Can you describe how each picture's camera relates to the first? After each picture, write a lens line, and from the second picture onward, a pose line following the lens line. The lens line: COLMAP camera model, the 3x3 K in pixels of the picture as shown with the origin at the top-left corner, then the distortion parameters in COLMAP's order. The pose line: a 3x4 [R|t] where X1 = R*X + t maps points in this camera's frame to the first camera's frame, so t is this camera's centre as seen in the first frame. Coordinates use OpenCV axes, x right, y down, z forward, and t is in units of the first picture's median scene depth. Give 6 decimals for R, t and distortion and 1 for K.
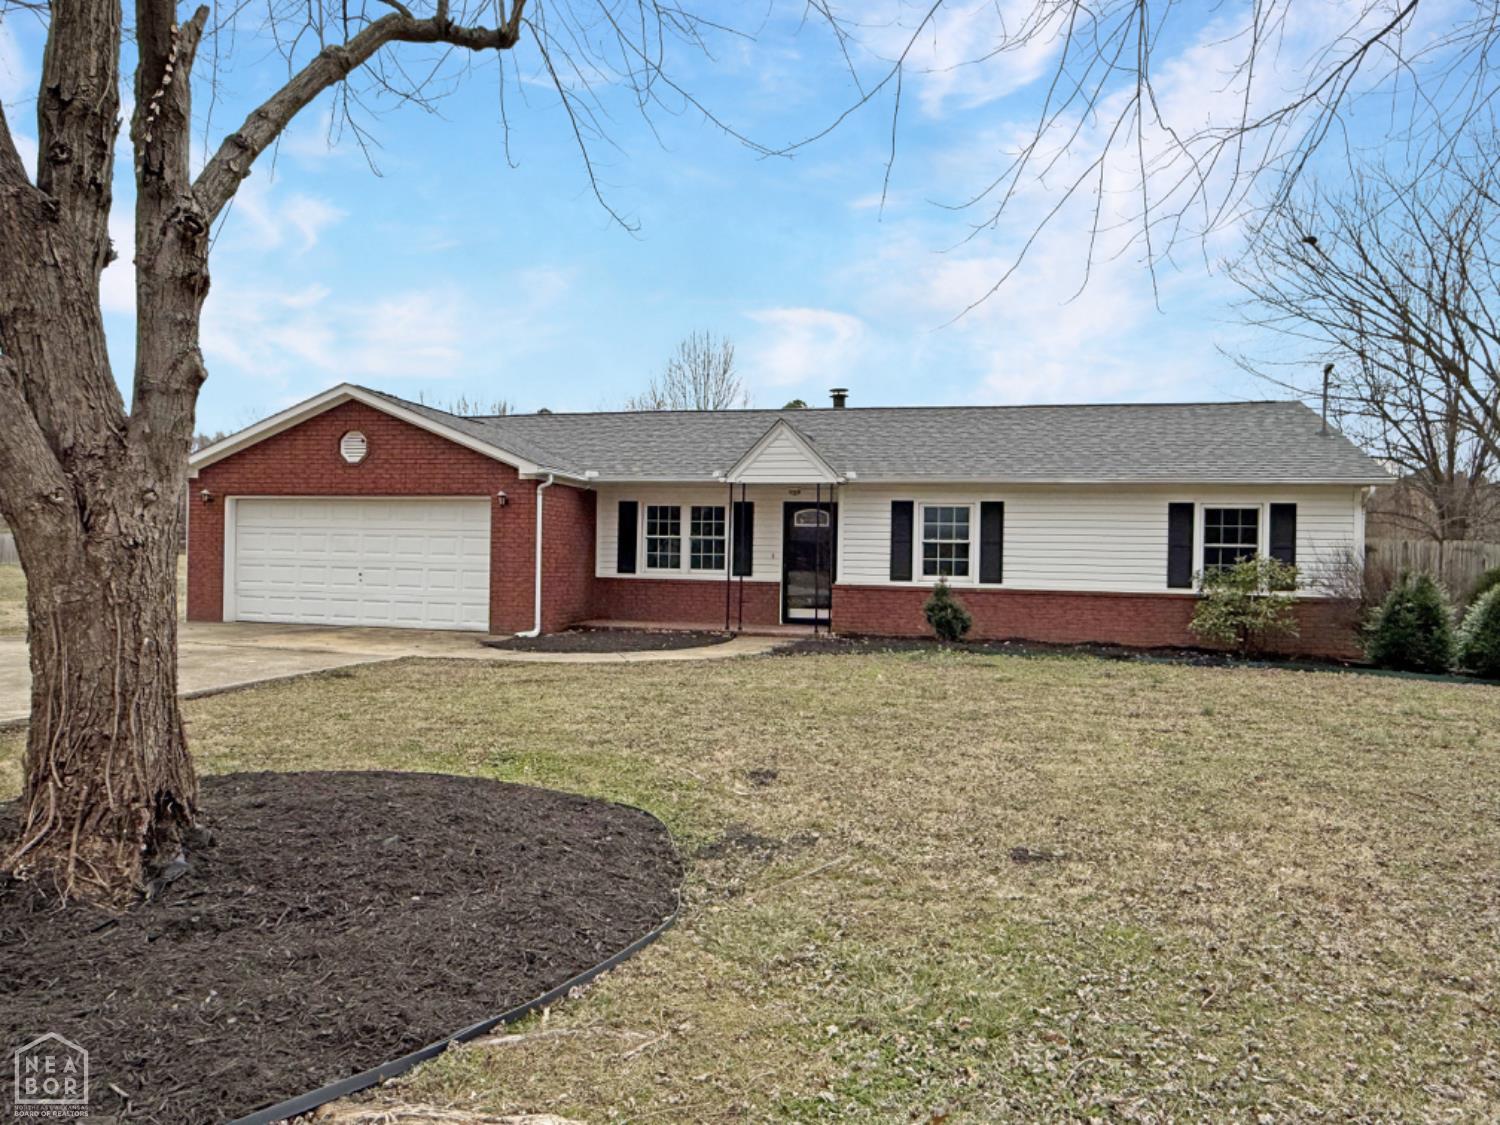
lens RADIAL K [[958.6, 0, 749.0], [0, 958.6, 567.5], [0, 0, 1]] dist [-0.001328, 0.002776]
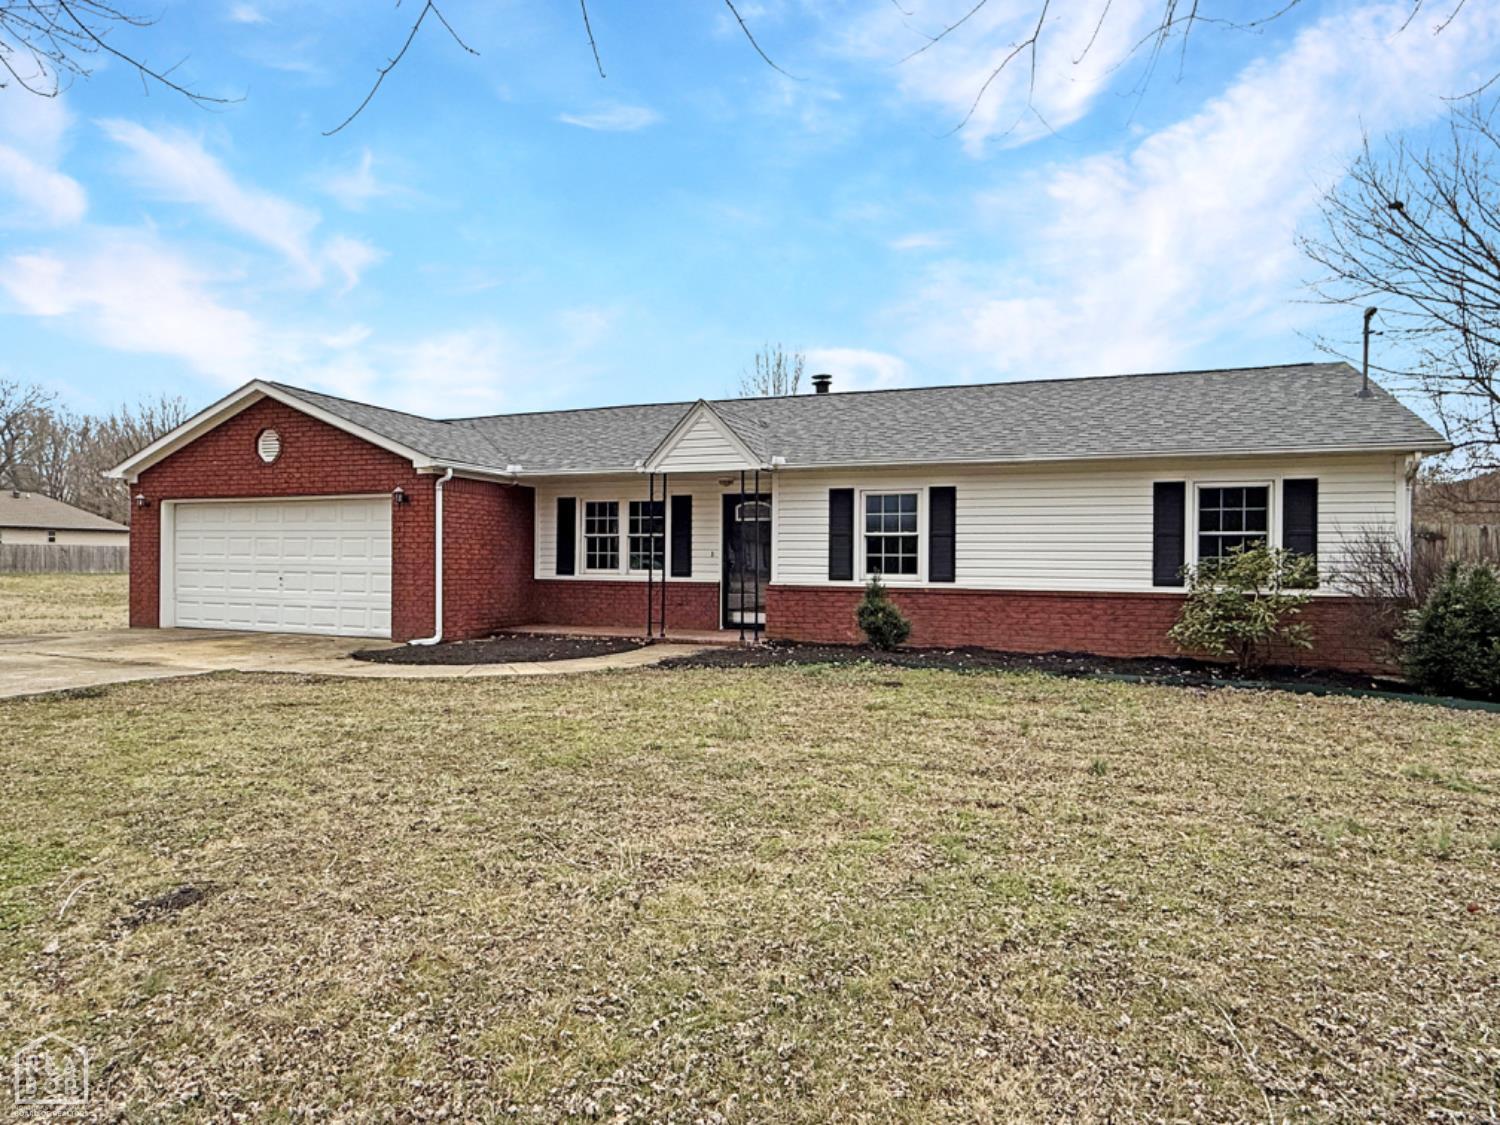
lens RADIAL K [[879.9, 0, 751.0], [0, 879.9, 558.5], [0, 0, 1]] dist [-0.001694, 0.001518]
pose [[0.991032, -0.012166, -0.133068, 0.184219], [0.010358, 0.999844, -0.014275, 0.004526], [0.133221, 0.012769, 0.991004, 0.196650]]
